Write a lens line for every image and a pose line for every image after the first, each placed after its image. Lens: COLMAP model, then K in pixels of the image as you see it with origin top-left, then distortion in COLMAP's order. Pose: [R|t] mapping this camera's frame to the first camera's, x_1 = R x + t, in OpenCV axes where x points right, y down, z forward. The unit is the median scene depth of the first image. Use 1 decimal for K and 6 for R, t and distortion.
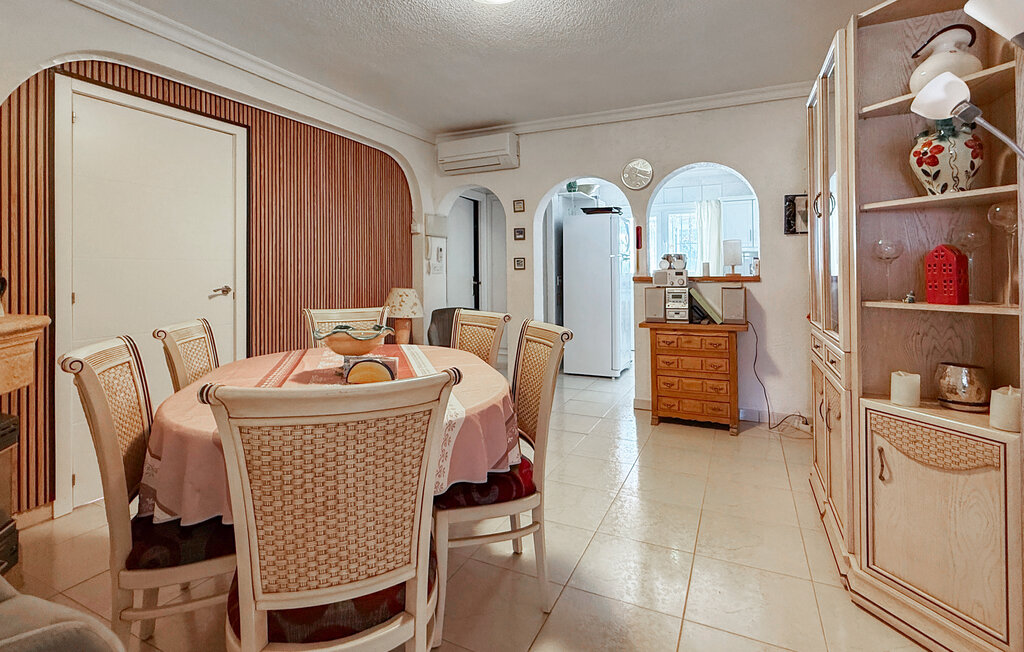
lens RADIAL K [[494.6, 0, 497.9], [0, 494.6, 292.6], [0, 0, 1]] dist [0.001936, -0.001071]
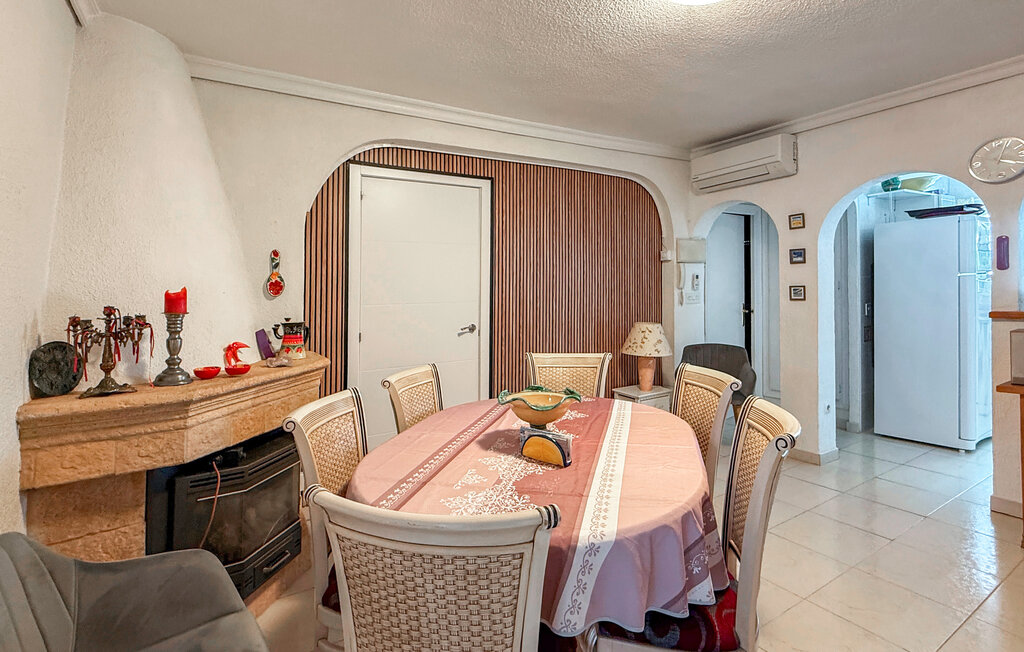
lens RADIAL K [[494.6, 0, 497.9], [0, 494.6, 292.6], [0, 0, 1]] dist [0.001936, -0.001071]
pose [[0.847354, -0.009510, -0.530943, 0.075735], [-0.003796, 0.999706, -0.023965, -0.049511], [0.531014, 0.022322, 0.847069, 0.074456]]
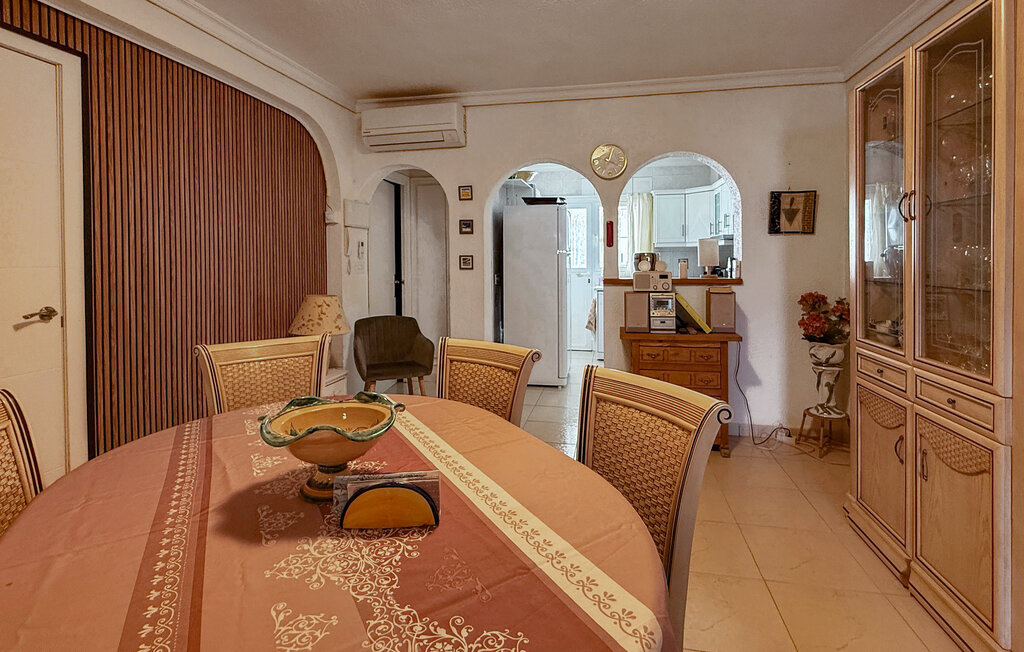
lens RADIAL K [[500.4, 0, 508.7], [0, 500.4, 284.4], [0, 0, 1]] dist [0.003188, 0.000311]
pose [[0.968914, -0.011670, 0.247124, -0.120917], [0.009807, 0.999913, 0.008769, -0.035270], [-0.247205, -0.006073, 0.968944, 0.207842]]
